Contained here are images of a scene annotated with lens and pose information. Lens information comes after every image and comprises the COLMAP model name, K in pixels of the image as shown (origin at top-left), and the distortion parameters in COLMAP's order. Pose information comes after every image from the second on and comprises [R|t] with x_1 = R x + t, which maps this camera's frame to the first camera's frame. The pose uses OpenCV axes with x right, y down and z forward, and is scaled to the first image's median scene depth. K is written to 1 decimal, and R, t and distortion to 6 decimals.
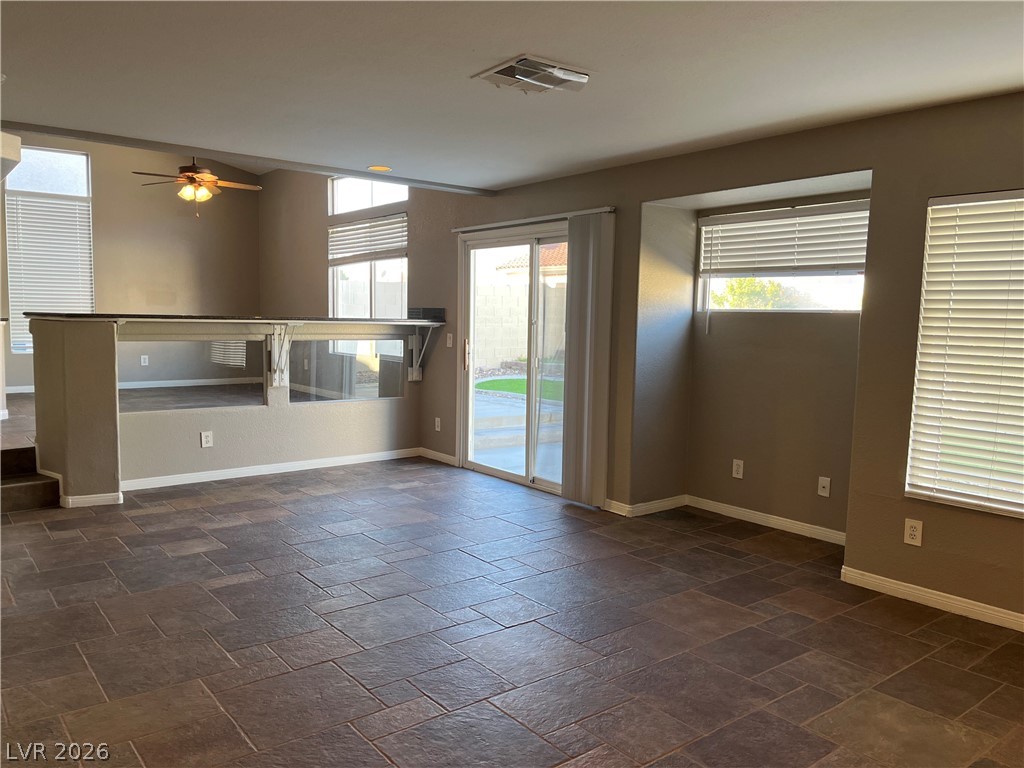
lens RADIAL K [[775.3, 0, 516.9], [0, 775.3, 383.6], [0, 0, 1]] dist [0.059806, -0.079311]
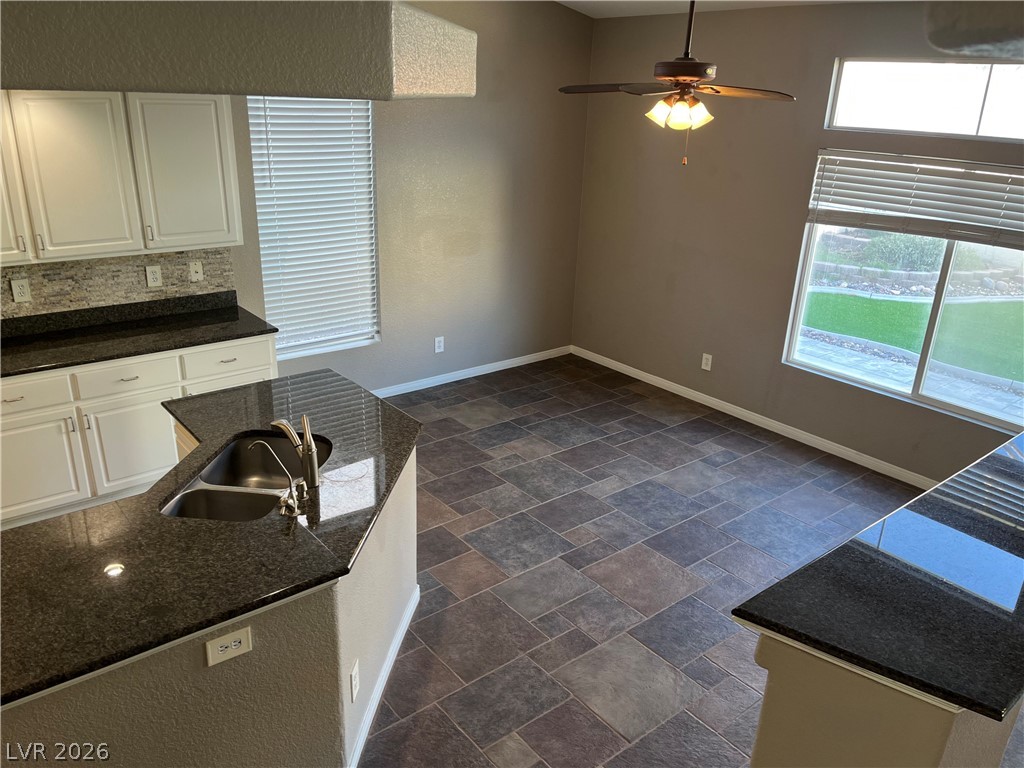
lens RADIAL K [[775.3, 0, 506.1], [0, 775.3, 390.3], [0, 0, 1]] dist [0.059806, -0.079311]
pose [[0.999841, 0.013325, 0.011836, -0.471335], [-0.016049, 0.961933, 0.272815, -0.185632], [-0.007750, -0.272961, 0.961994, 0.413723]]
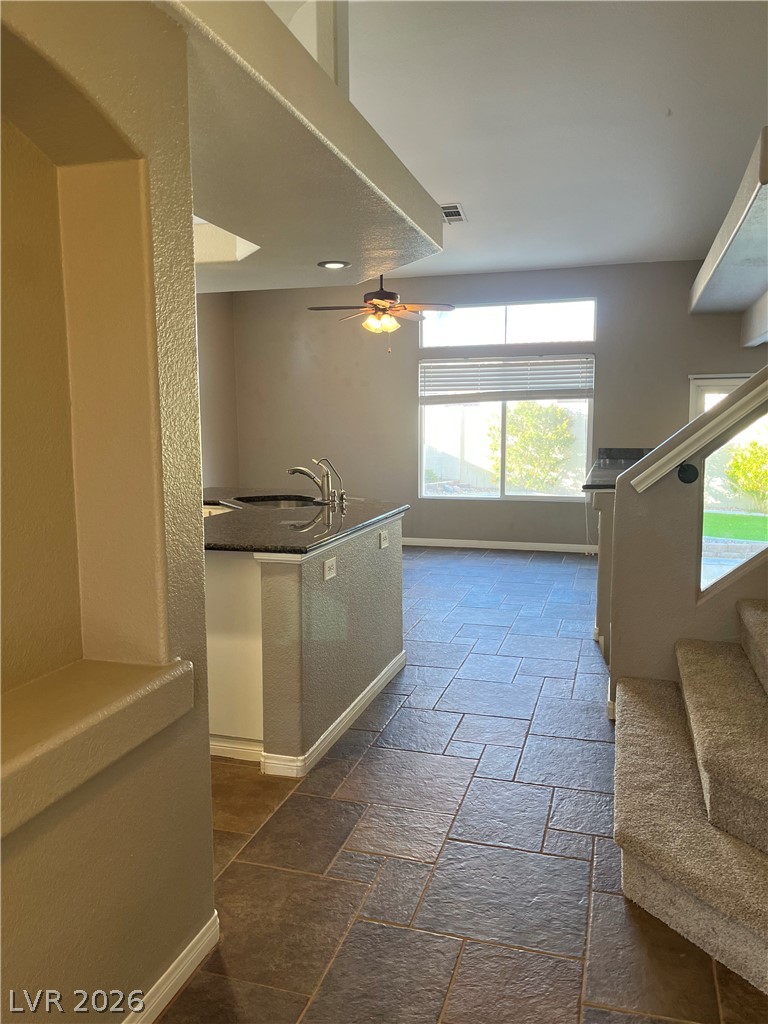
lens RADIAL K [[775.3, 0, 379.6], [0, 775.3, 529.9], [0, 0, 1]] dist [0.059806, -0.079311]
pose [[0.827174, -0.102925, 0.552439, -0.805294], [0.074215, 0.994481, 0.074159, -0.075172], [-0.557023, -0.020343, 0.830248, 0.264774]]
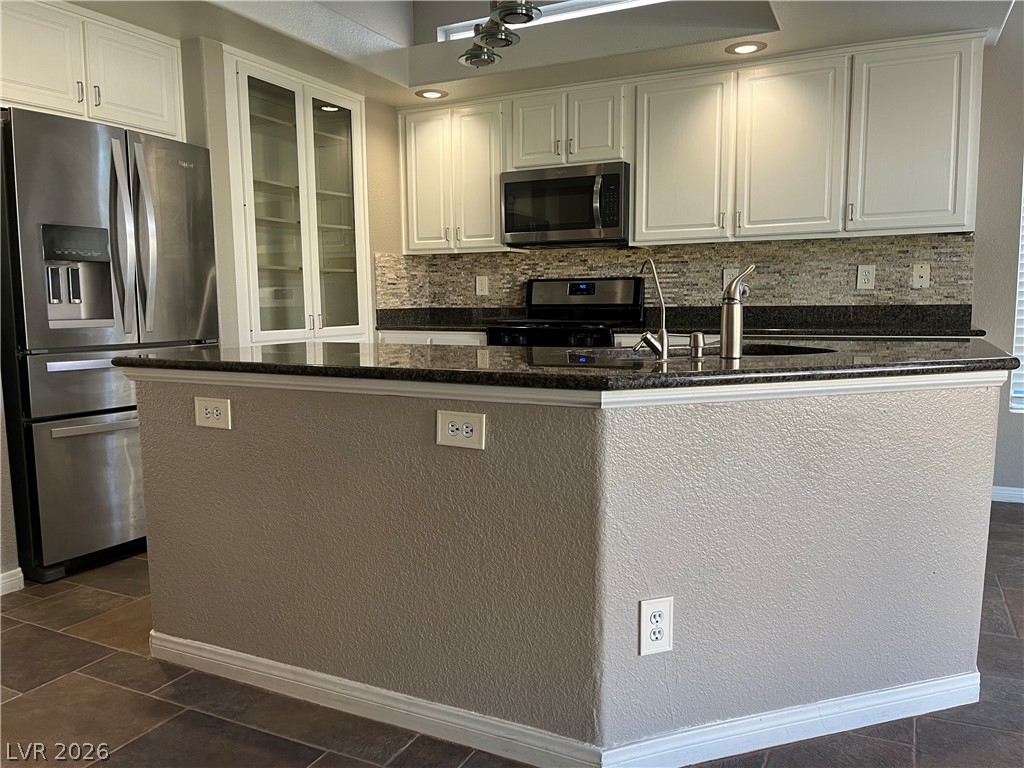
lens RADIAL K [[775.3, 0, 508.5], [0, 775.3, 393.7], [0, 0, 1]] dist [0.059806, -0.079311]
pose [[0.423716, 0.089648, -0.901348, -0.370133], [-0.066970, 0.995467, 0.067527, -0.059629], [0.903316, 0.031751, 0.427799, 0.559599]]
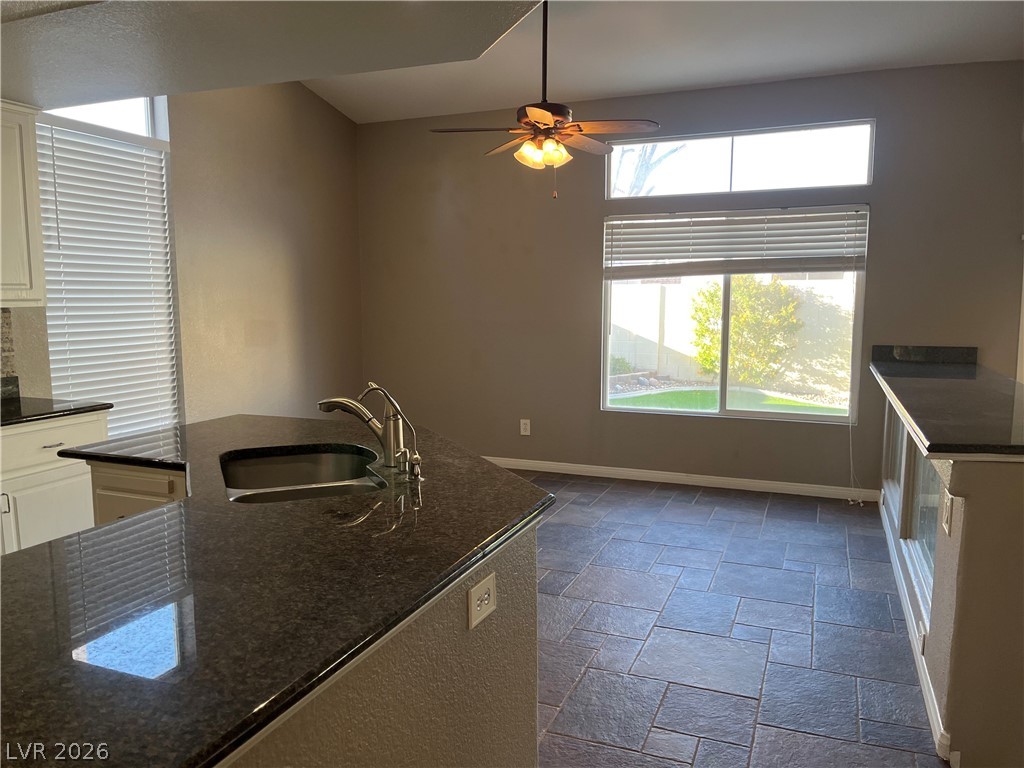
lens RADIAL K [[775.3, 0, 506.2], [0, 775.3, 390.3], [0, 0, 1]] dist [0.059806, -0.079311]
pose [[0.873662, -0.076241, 0.480522, -0.635790], [0.061027, 0.997018, 0.047232, -0.093640], [-0.482690, -0.011940, 0.875710, 0.471726]]
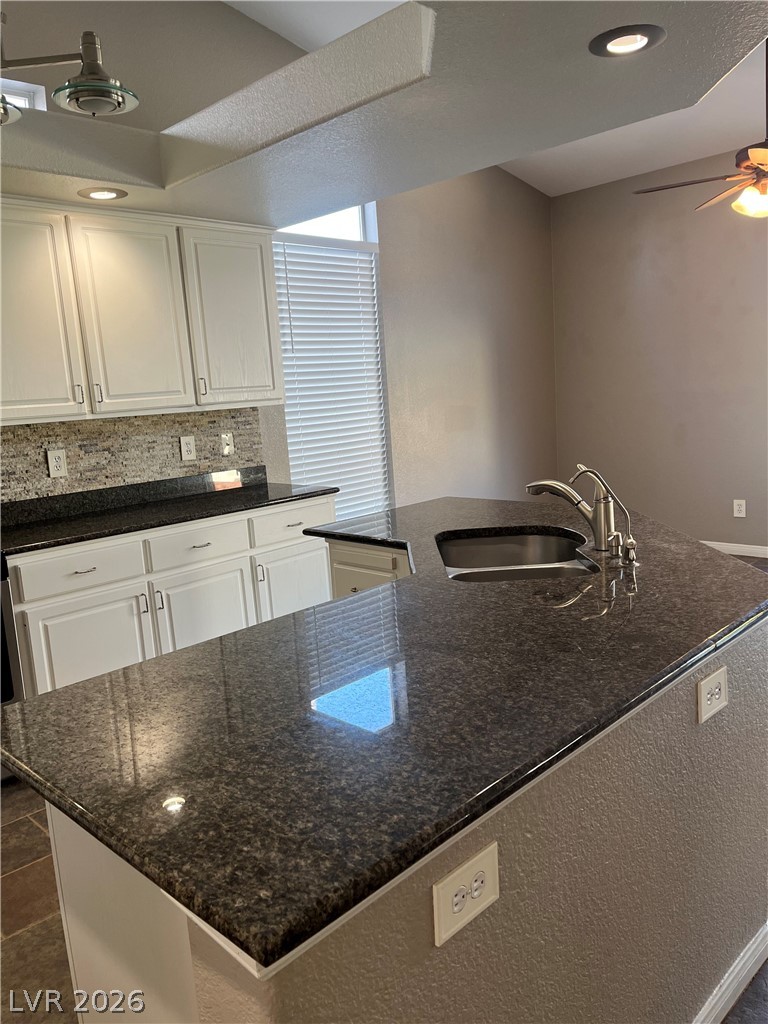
lens RADIAL K [[775.3, 0, 382.5], [0, 775.3, 512.9], [0, 0, 1]] dist [0.059806, -0.079311]
pose [[0.989538, -0.100152, 0.103848, -0.642816], [0.093091, 0.993141, 0.070752, -0.095131], [-0.110222, -0.060345, 0.992073, 0.472925]]
